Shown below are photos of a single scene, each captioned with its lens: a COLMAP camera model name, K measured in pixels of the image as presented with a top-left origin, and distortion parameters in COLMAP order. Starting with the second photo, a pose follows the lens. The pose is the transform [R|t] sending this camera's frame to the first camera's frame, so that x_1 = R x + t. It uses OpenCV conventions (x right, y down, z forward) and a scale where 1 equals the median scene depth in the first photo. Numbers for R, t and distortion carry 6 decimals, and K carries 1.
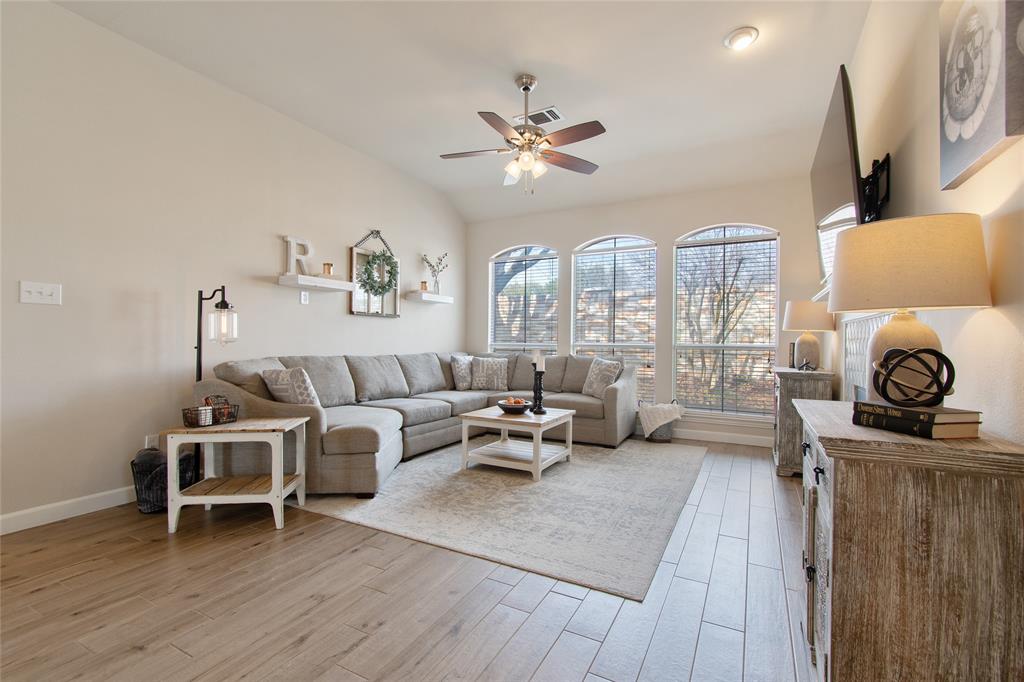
lens RADIAL K [[457.2, 0, 509.2], [0, 457.2, 339.5], [0, 0, 1]] dist [-0.000601, 0.001182]
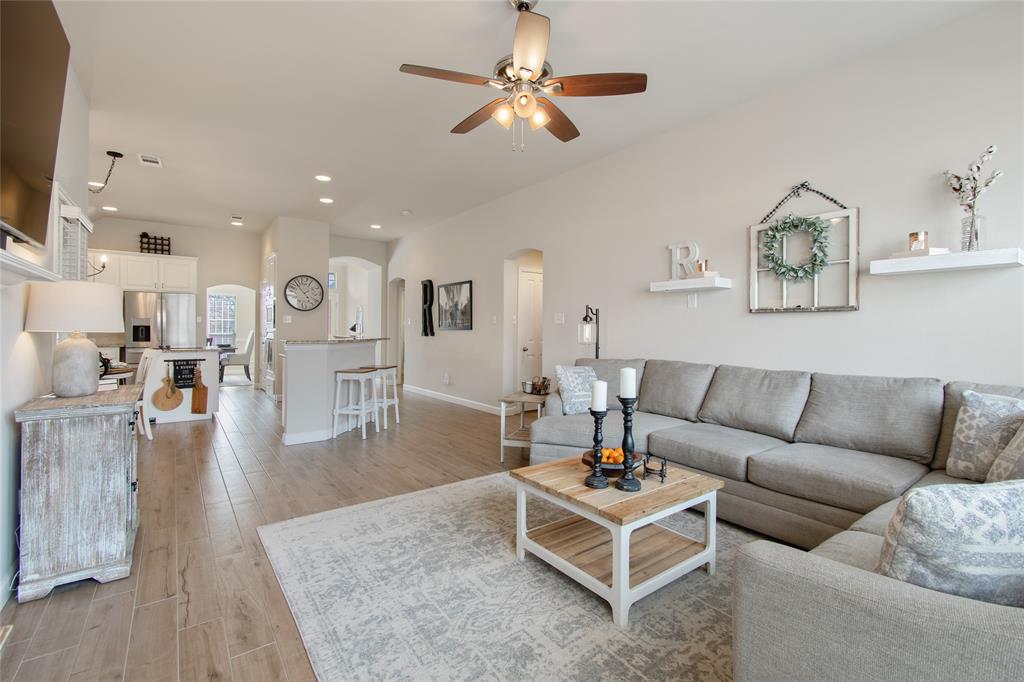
lens RADIAL K [[457.2, 0, 520.6], [0, 457.2, 325.5], [0, 0, 1]] dist [-0.000601, 0.001182]
pose [[-0.415943, -0.015126, -0.909265, 0.754895], [-0.003248, 0.999880, -0.015148, -0.030487], [0.909385, -0.003348, -0.415942, 1.405356]]
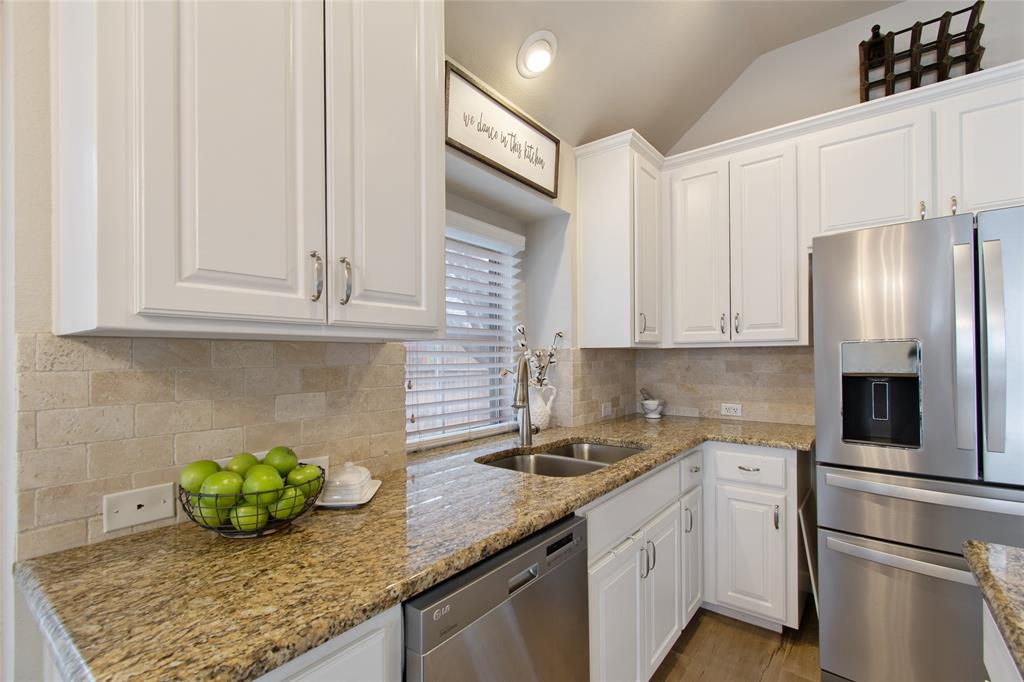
lens RADIAL K [[457.2, 0, 507.0], [0, 457.2, 359.1], [0, 0, 1]] dist [-0.000601, 0.001182]
pose [[-0.984863, -0.000374, 0.173333, -0.199124], [-0.000678, 0.999998, -0.001692, -0.073860], [-0.173332, -0.001783, -0.984862, -0.661569]]
